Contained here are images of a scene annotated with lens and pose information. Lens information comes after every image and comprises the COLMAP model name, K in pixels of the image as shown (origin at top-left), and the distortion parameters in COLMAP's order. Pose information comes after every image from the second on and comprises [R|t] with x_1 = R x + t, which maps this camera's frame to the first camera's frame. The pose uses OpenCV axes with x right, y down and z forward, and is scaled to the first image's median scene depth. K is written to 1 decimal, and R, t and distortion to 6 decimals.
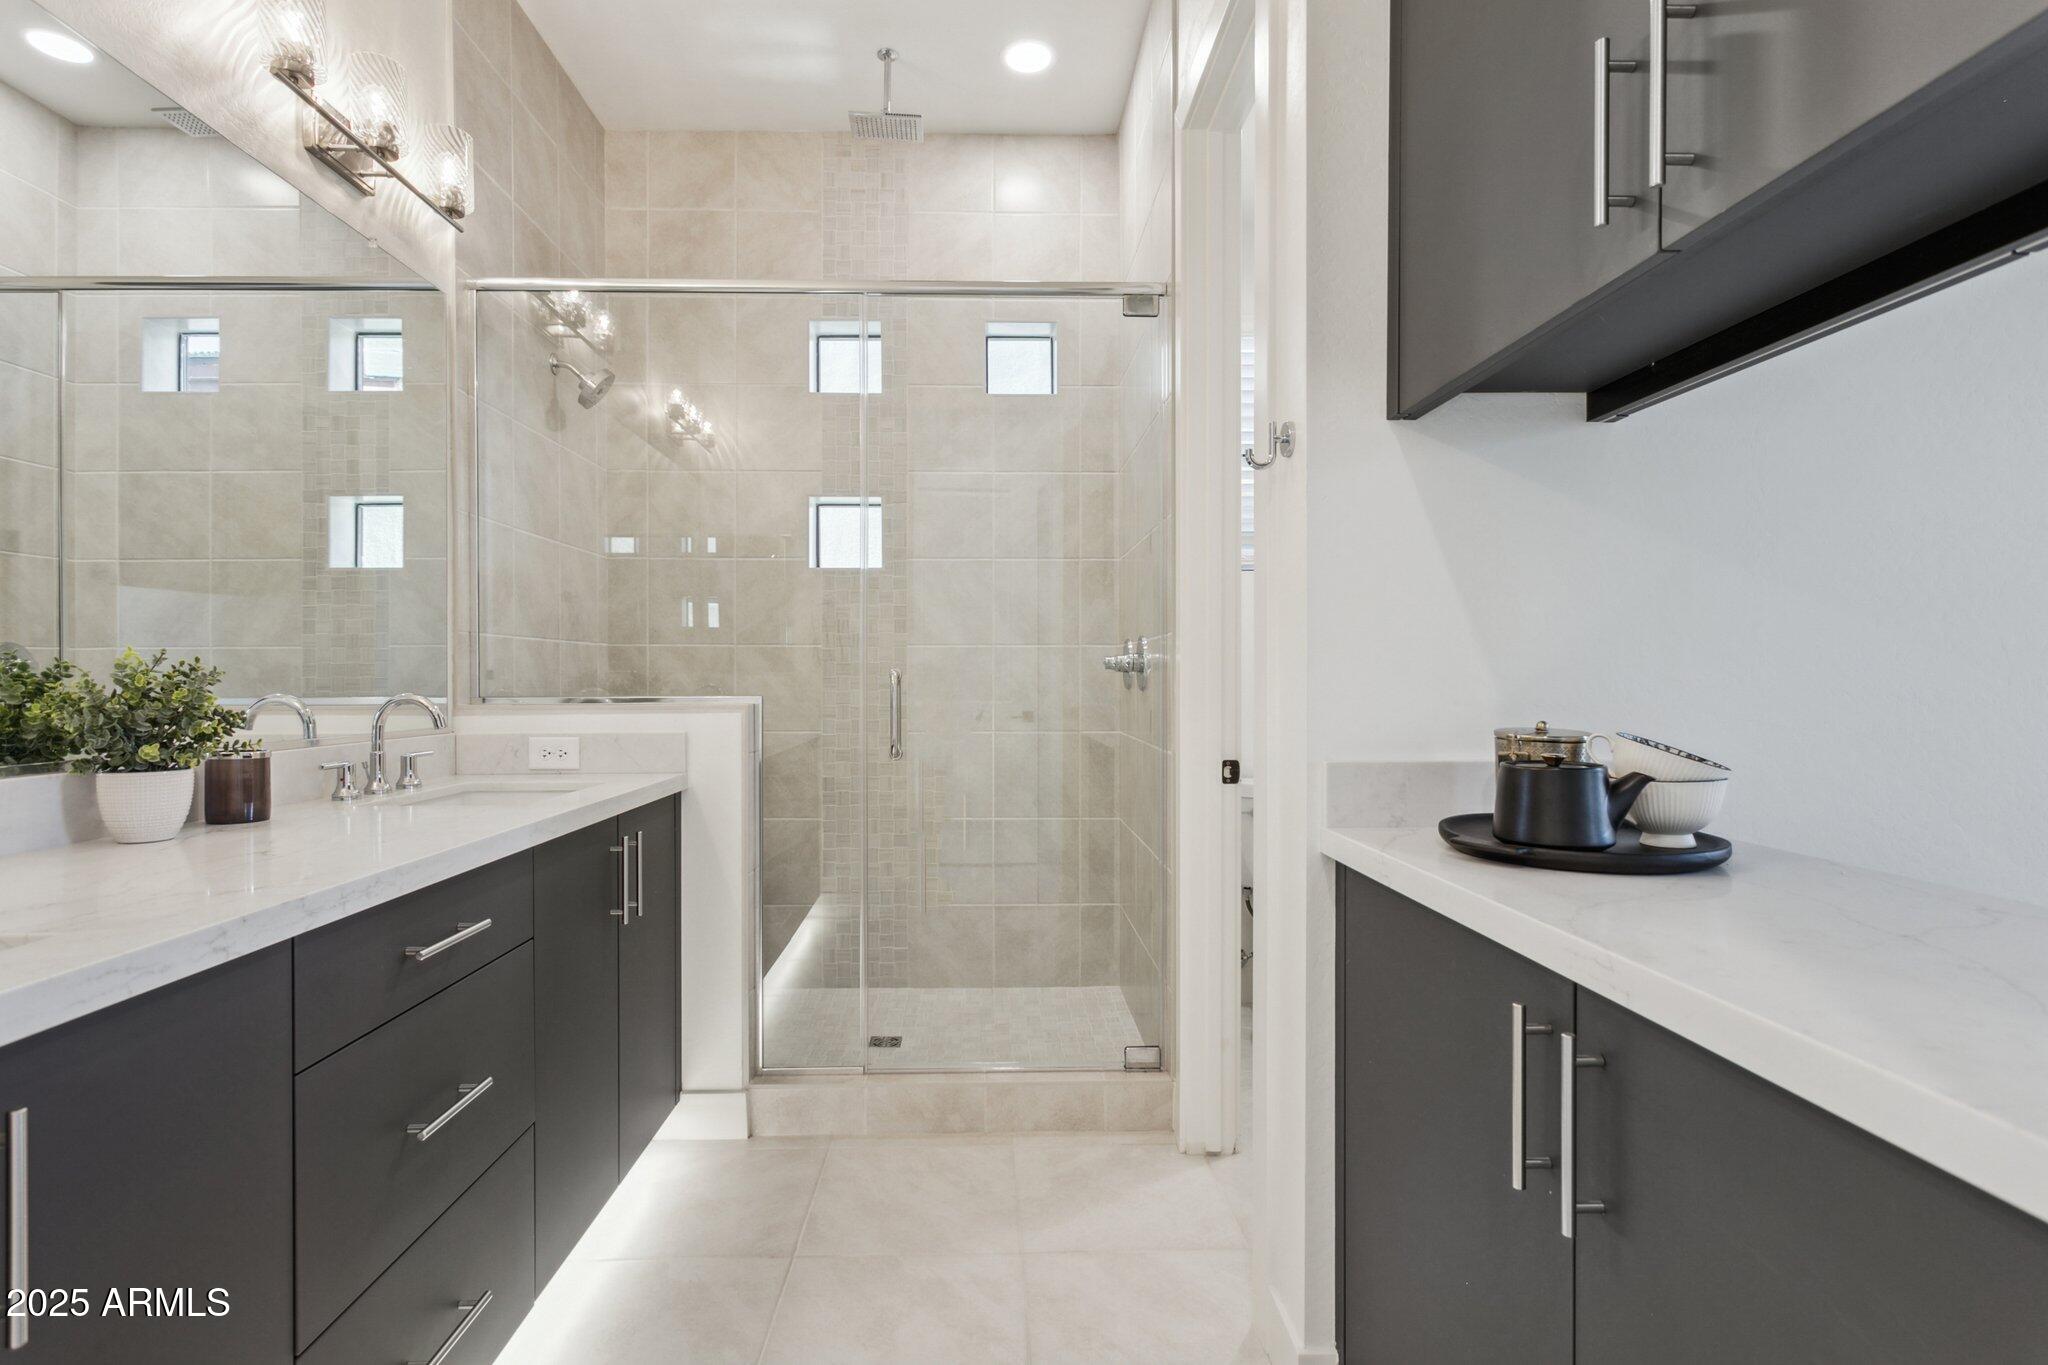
lens RADIAL K [[978.2, 0, 1013.1], [0, 978.2, 682.3], [0, 0, 1]] dist [0.004861, -0.001286]
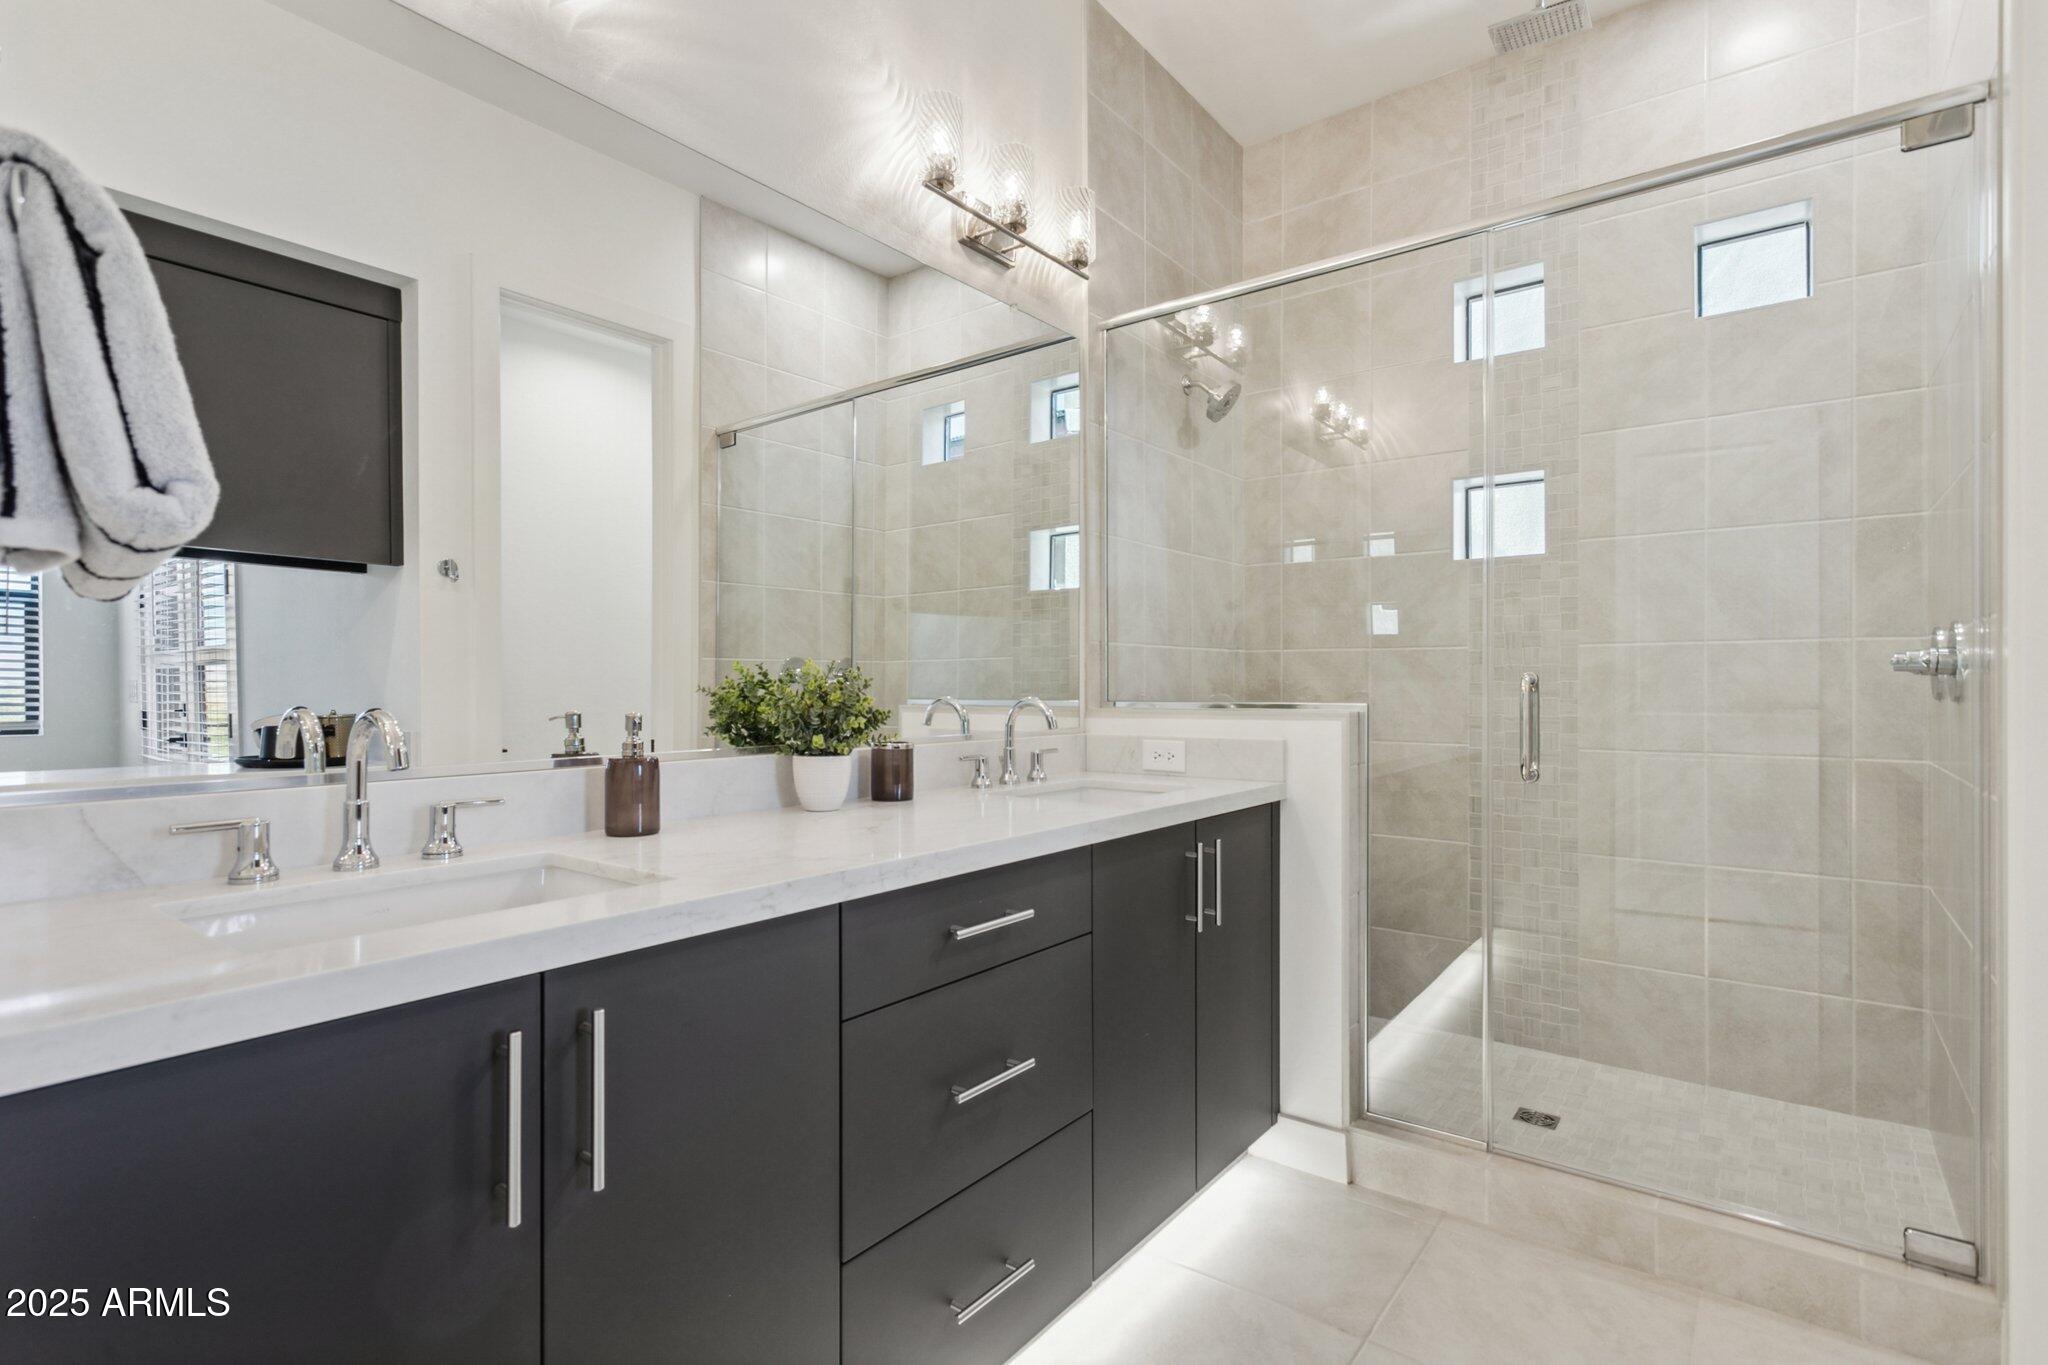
lens RADIAL K [[978.2, 0, 1033.2], [0, 978.2, 683.1], [0, 0, 1]] dist [0.004861, -0.001286]
pose [[0.779018, 0.000625, -0.627002, 0.075266], [-0.003530, 0.999988, -0.003390, -0.000641], [0.626992, 0.004854, 0.779011, 0.095660]]
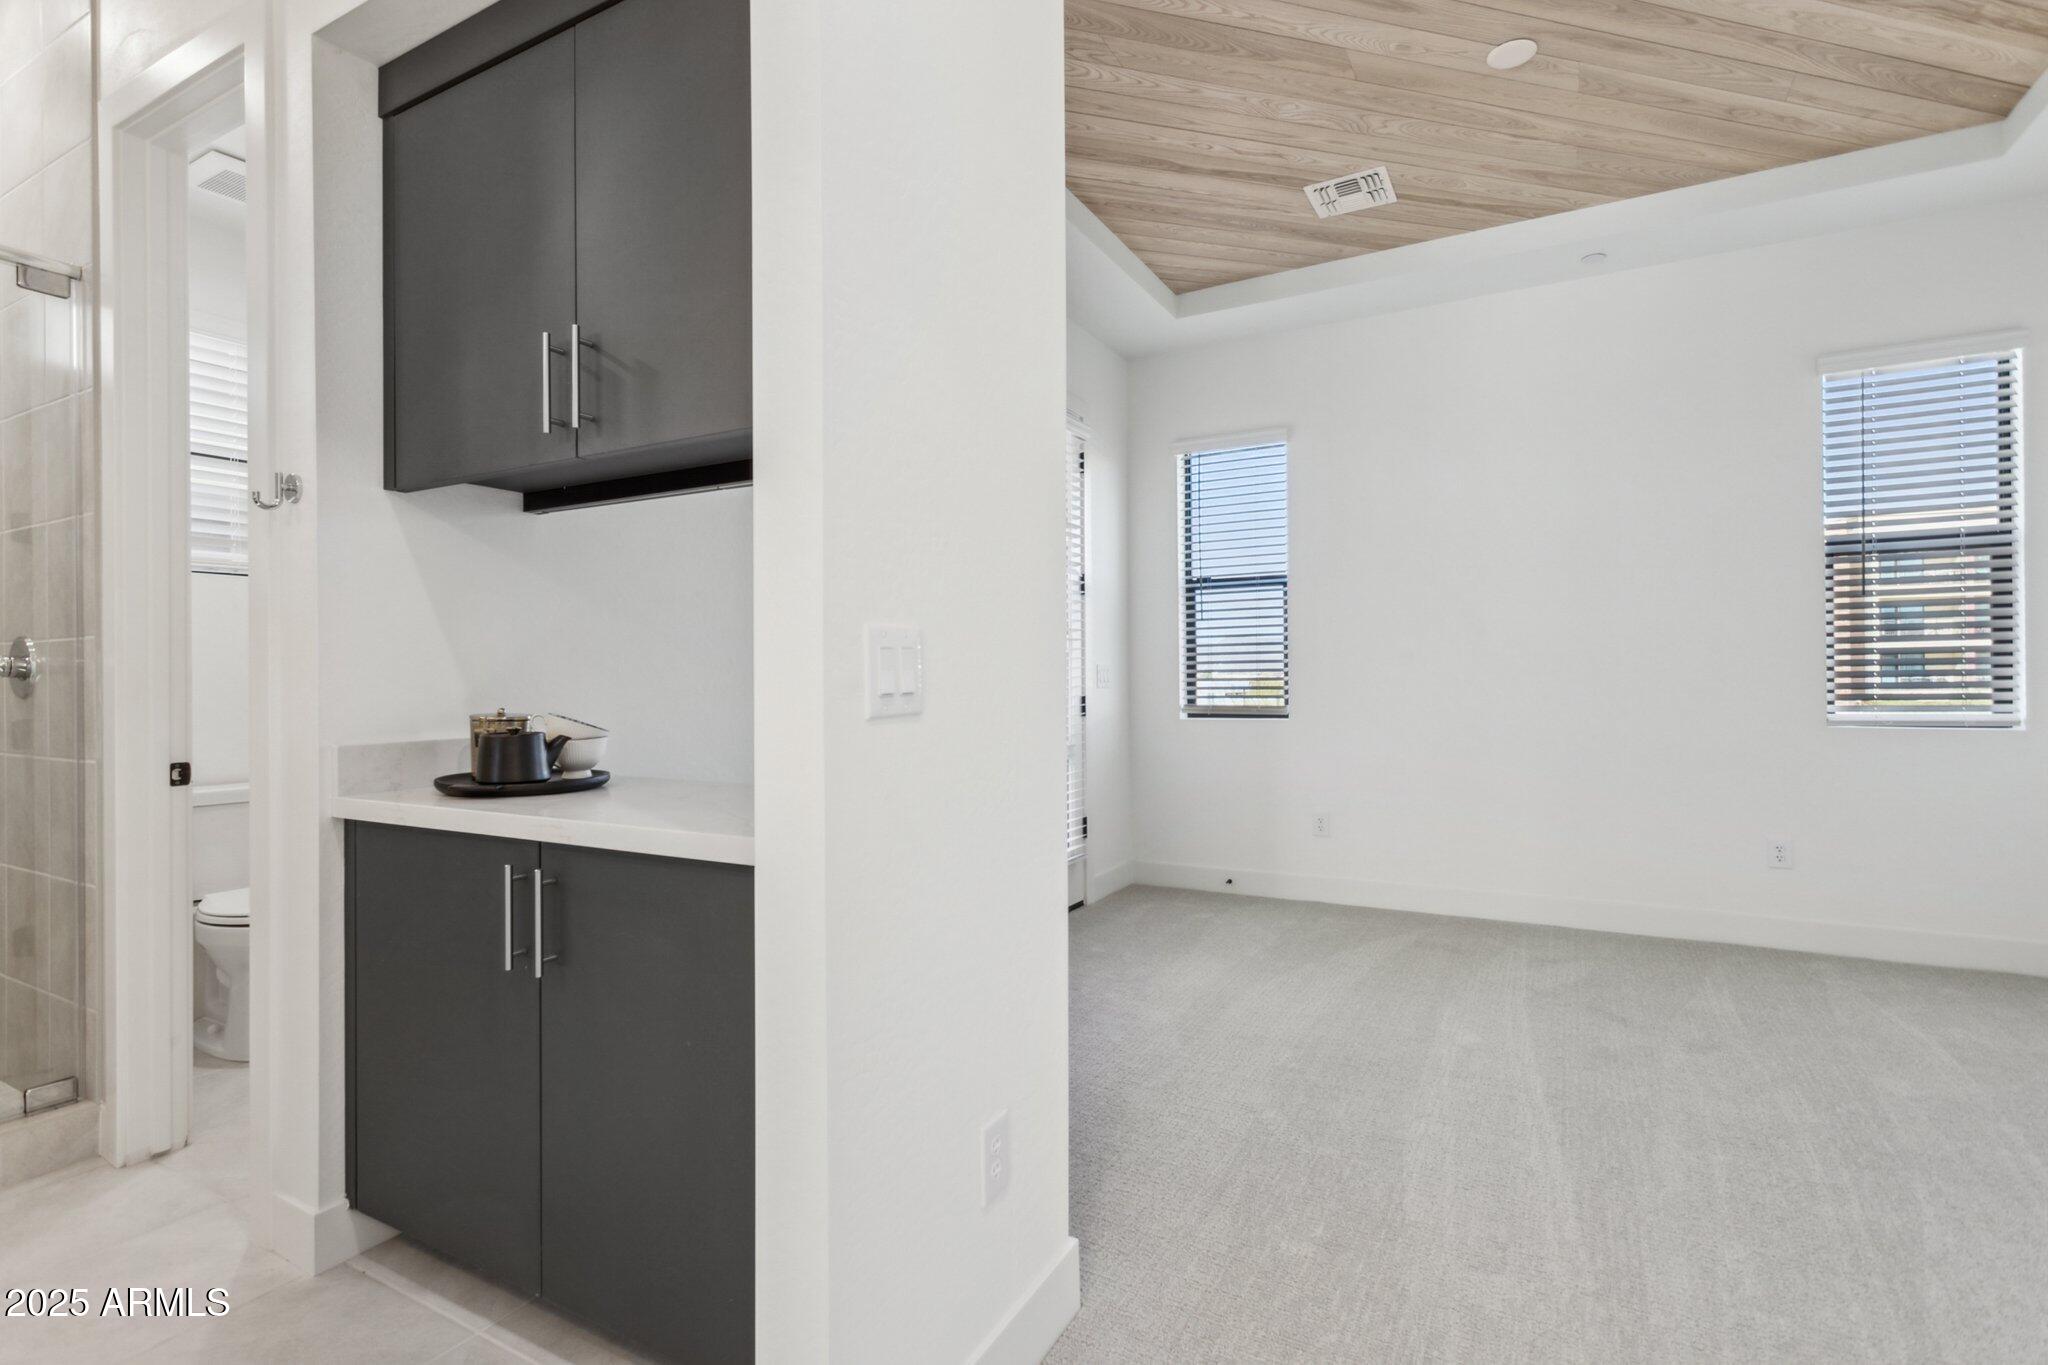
lens RADIAL K [[978.2, 0, 1020.7], [0, 978.2, 675.9], [0, 0, 1]] dist [0.004861, -0.001286]
pose [[0.503691, -0.002655, 0.863880, -0.221885], [0.011943, 0.999921, -0.003890, 0.002730], [-0.863801, 0.012277, 0.503683, -0.281892]]
